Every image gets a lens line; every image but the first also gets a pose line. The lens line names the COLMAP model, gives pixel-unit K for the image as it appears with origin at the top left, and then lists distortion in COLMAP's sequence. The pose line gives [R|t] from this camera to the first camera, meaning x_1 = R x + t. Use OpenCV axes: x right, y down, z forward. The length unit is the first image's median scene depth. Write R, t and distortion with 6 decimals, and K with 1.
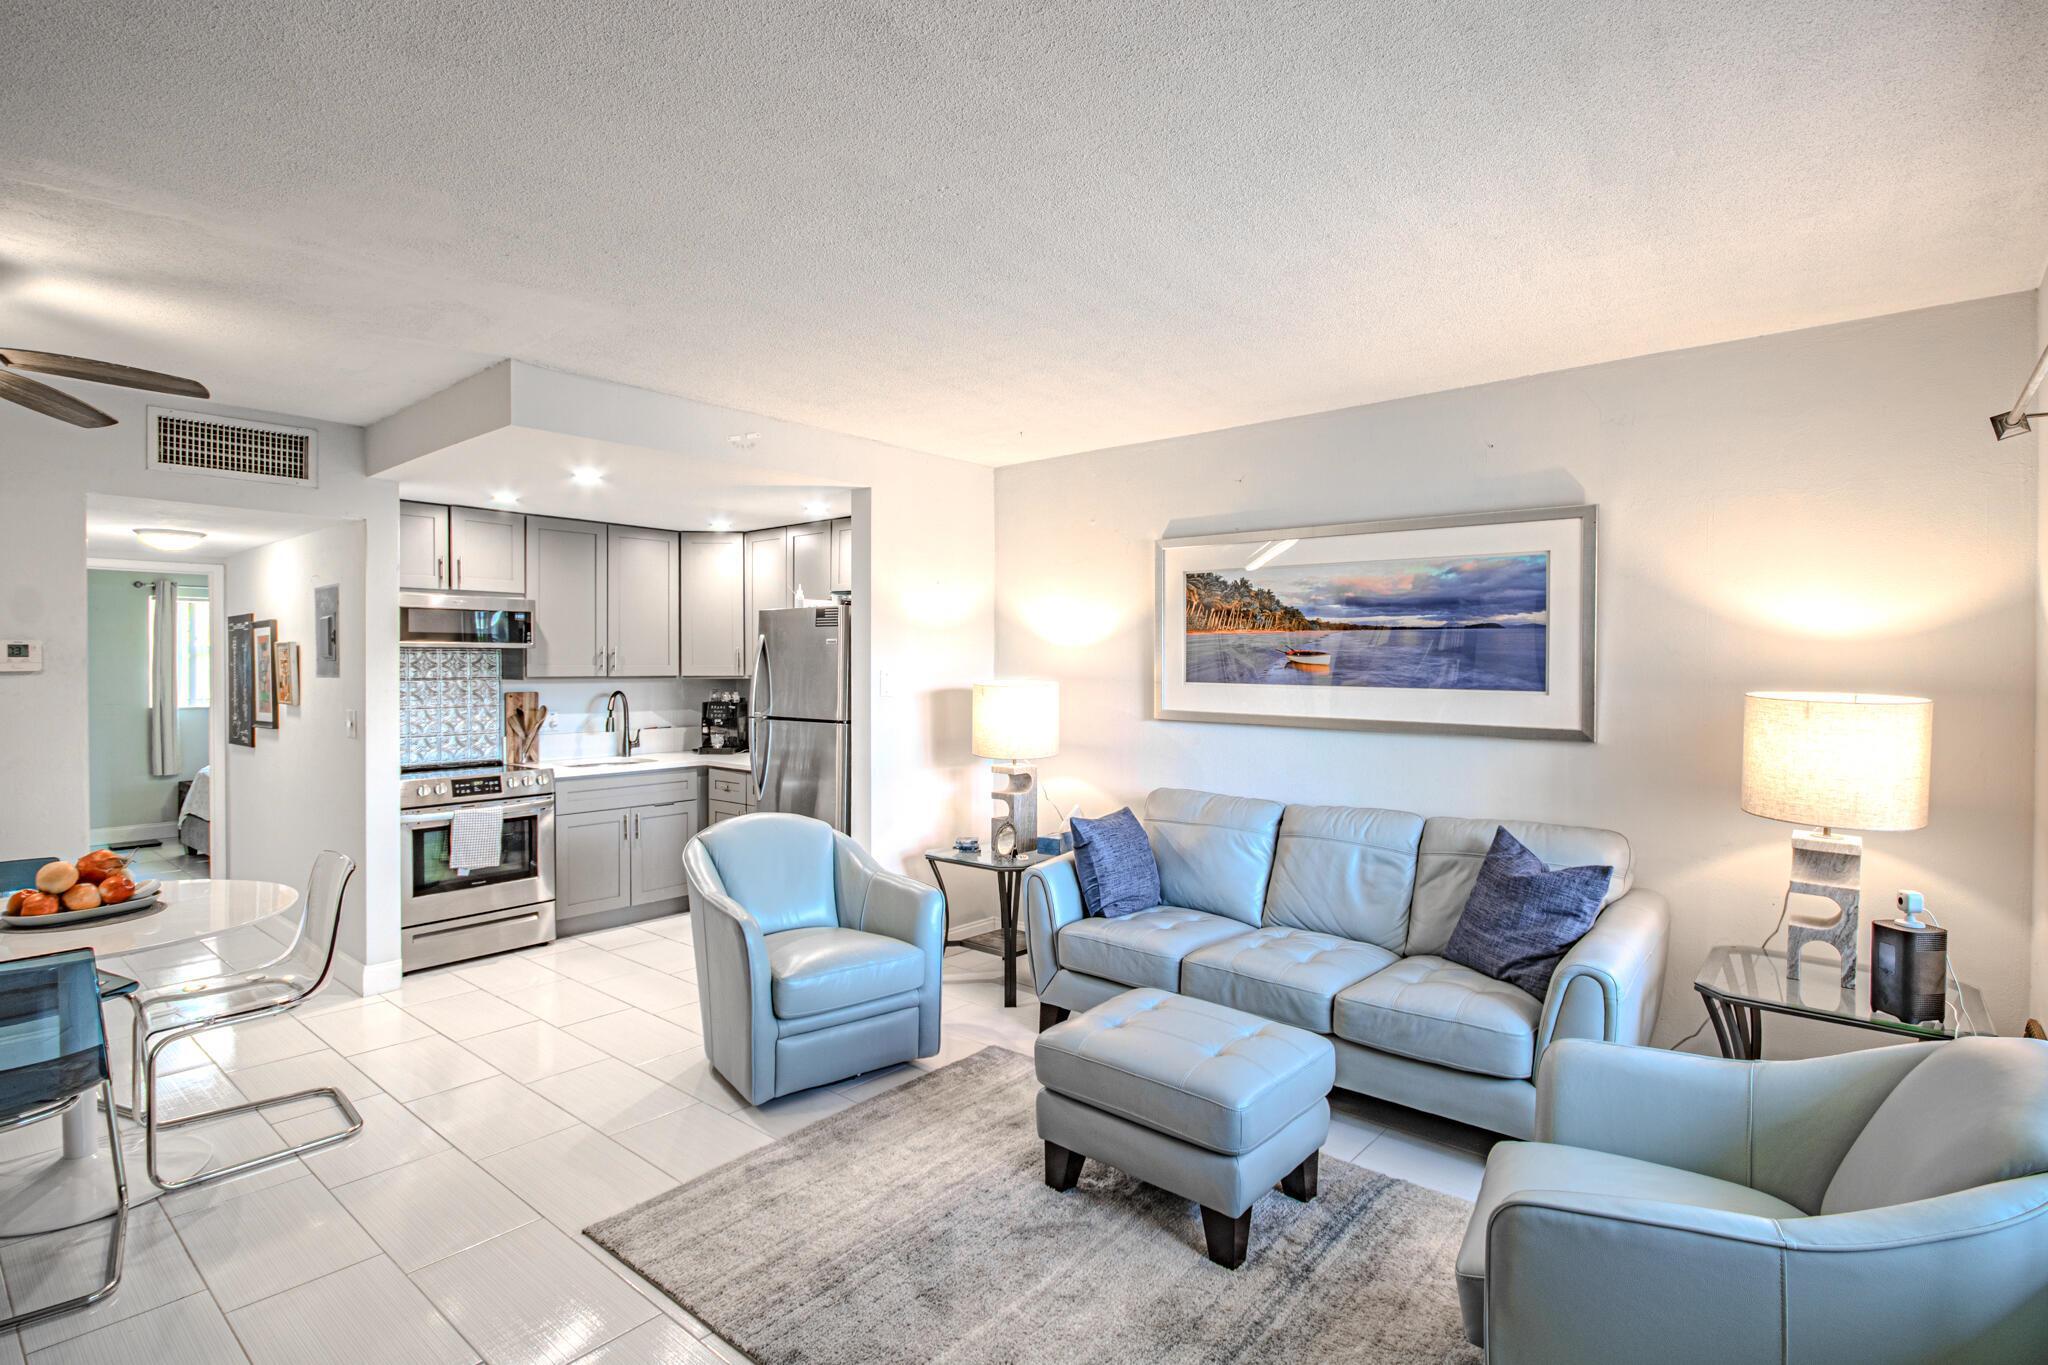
lens RADIAL K [[979.6, 0, 1030.8], [0, 979.6, 660.4], [0, 0, 1]] dist [-0.001500, -0.000041]
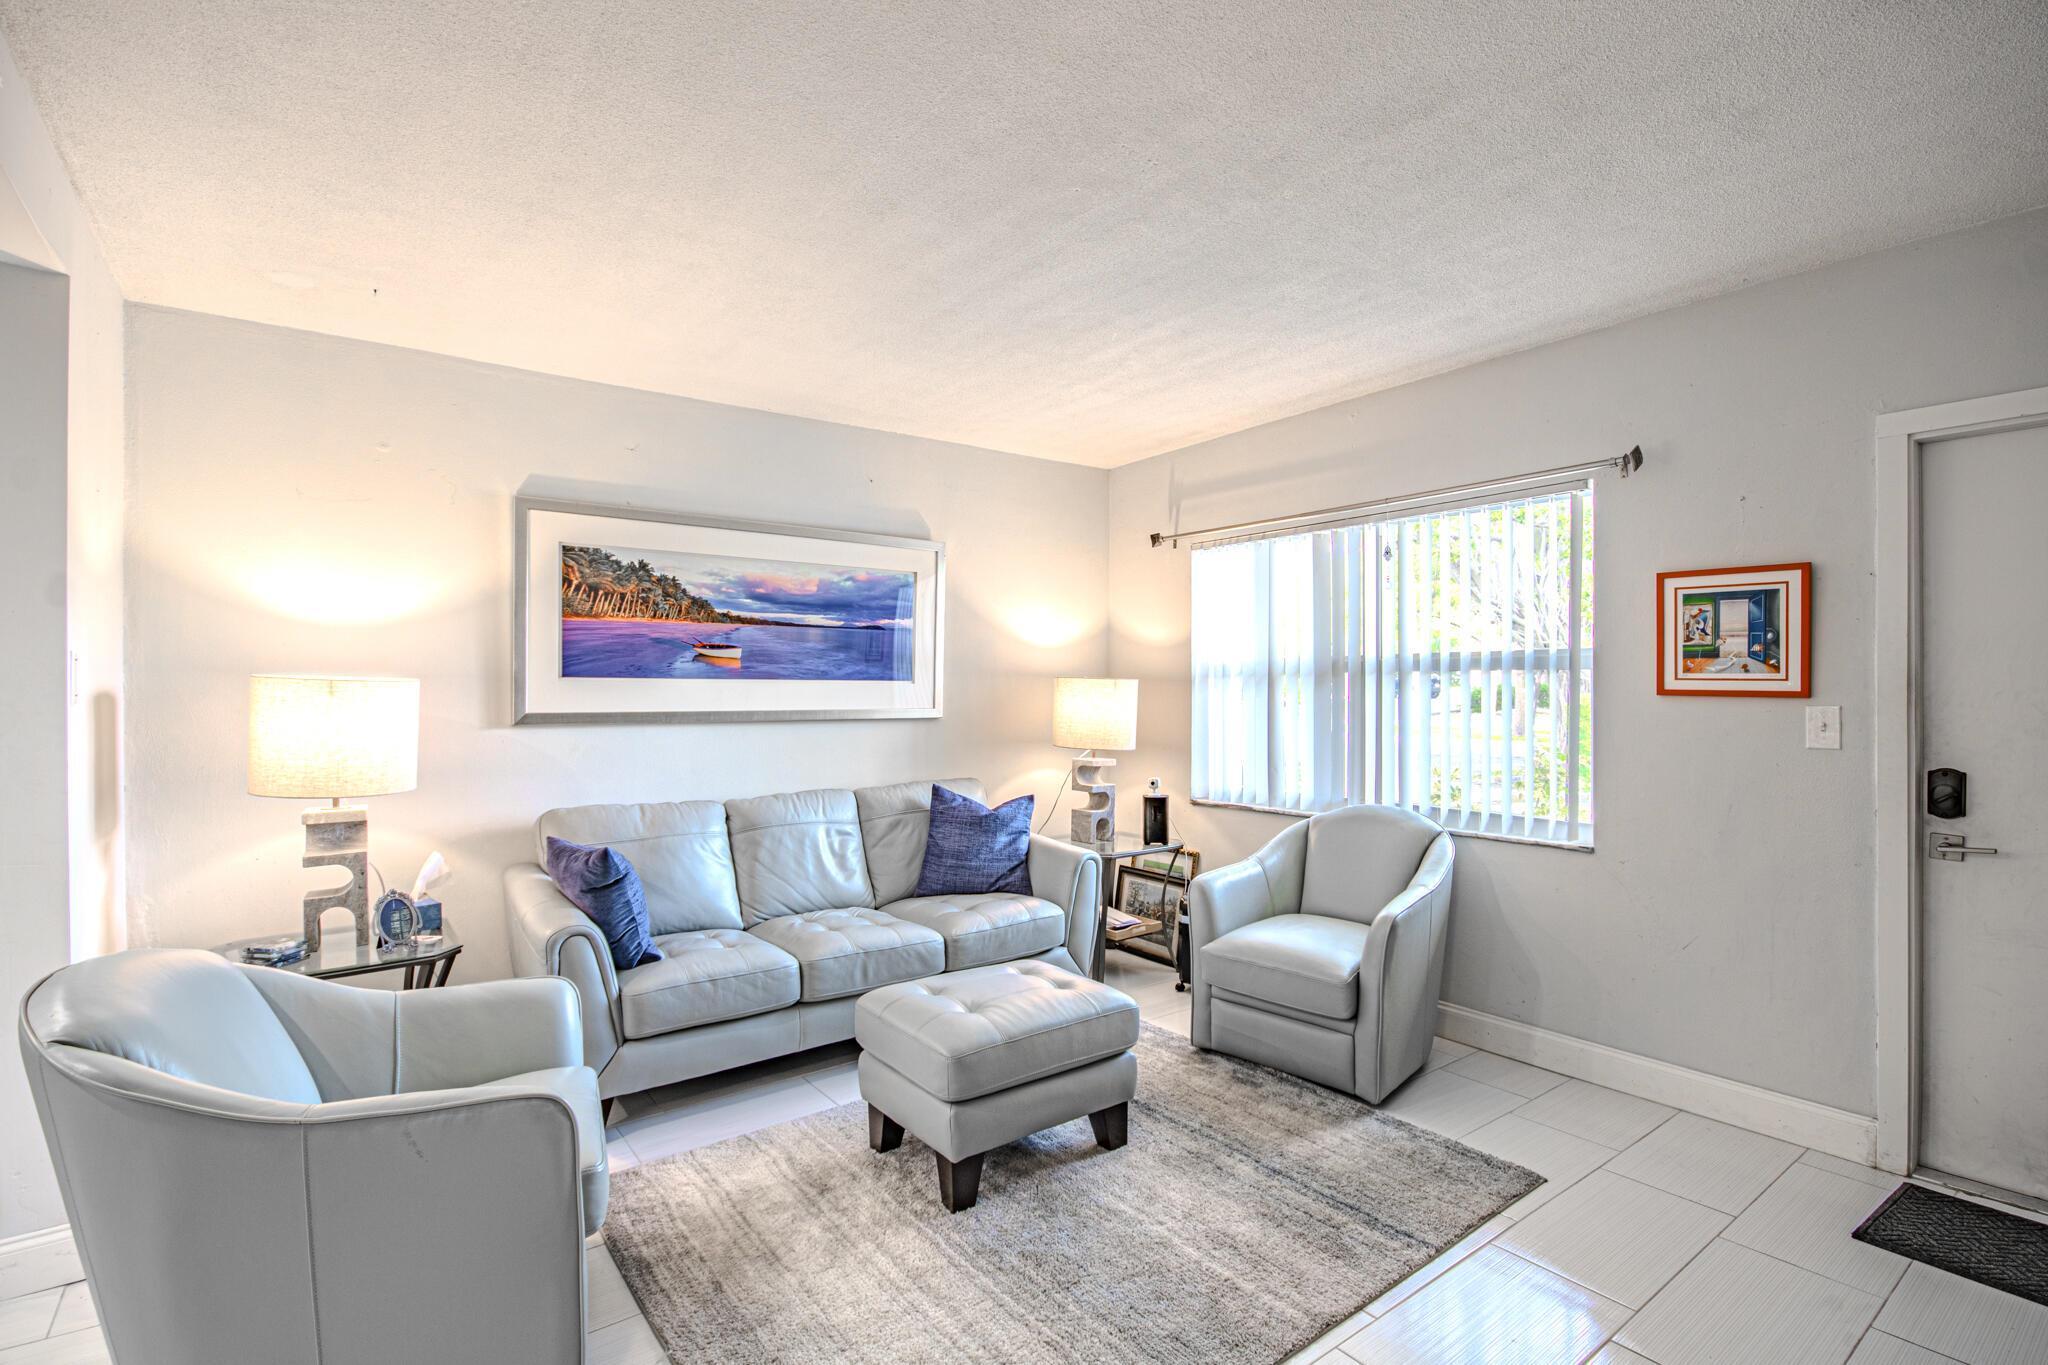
lens RADIAL K [[967.8, 0, 1025.3], [0, 967.8, 692.5], [0, 0, 1]] dist [0.000038, 0.000047]
pose [[0.223686, -0.033516, 0.974085, -0.596307], [-0.017462, 0.999110, 0.038387, -0.003433], [-0.974505, -0.025596, 0.222901, 0.480265]]
